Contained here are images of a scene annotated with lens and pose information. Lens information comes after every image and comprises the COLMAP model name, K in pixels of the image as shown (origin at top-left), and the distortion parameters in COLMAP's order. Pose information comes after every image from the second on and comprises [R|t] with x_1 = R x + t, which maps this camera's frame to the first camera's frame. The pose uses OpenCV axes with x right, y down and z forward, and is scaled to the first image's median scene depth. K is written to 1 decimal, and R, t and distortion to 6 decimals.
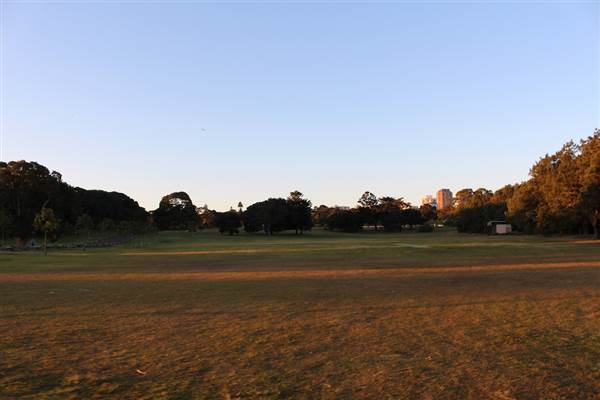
lens RADIAL K [[500.6, 0, 298.0], [0, 500.6, 199.3], [0, 0, 1]] dist [-0.149976, 0.128407]
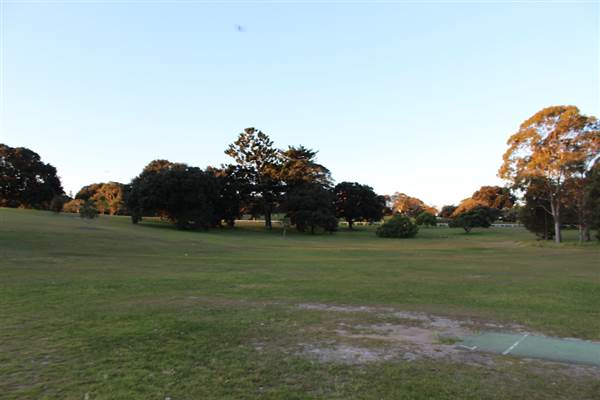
lens RADIAL K [[500.6, 0, 298.0], [0, 500.6, 199.3], [0, 0, 1]] dist [-0.149976, 0.128407]
pose [[0.976627, 0.053001, 0.208306, 0.111069], [-0.052511, 0.998589, -0.007883, 0.047702], [-0.208430, -0.003239, 0.978032, 0.704733]]
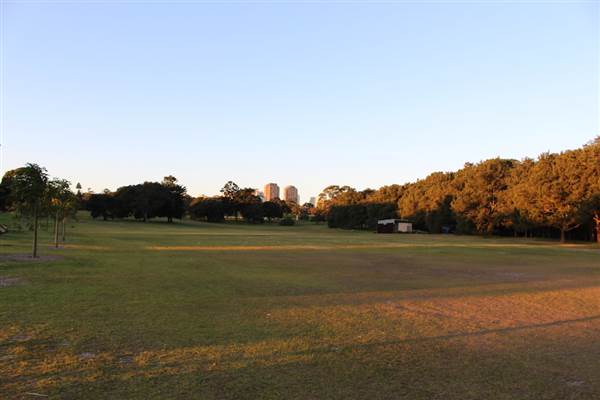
lens RADIAL K [[500.6, 0, 298.0], [0, 500.6, 199.3], [0, 0, 1]] dist [-0.149976, 0.128407]
pose [[0.933538, 0.058179, 0.353726, -0.092485], [-0.065179, 0.997842, 0.007899, 0.003892], [-0.352503, -0.030430, 0.935316, 0.047534]]
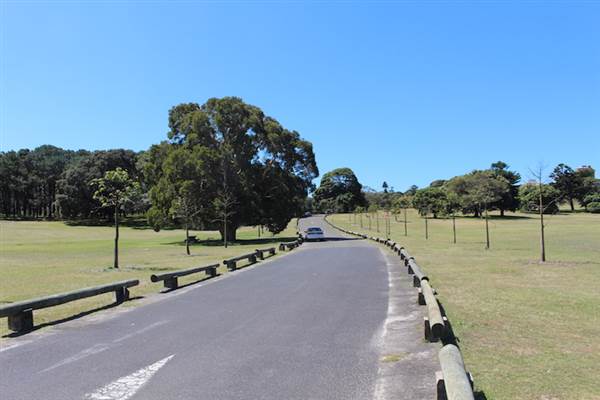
lens RADIAL K [[500.6, 0, 298.0], [0, 500.6, 199.3], [0, 0, 1]] dist [-0.149976, 0.128407]
pose [[0.976808, -0.015436, -0.213560, -0.132025], [0.022196, 0.999324, 0.029293, 0.011452], [0.212964, -0.033354, 0.976491, 0.150618]]
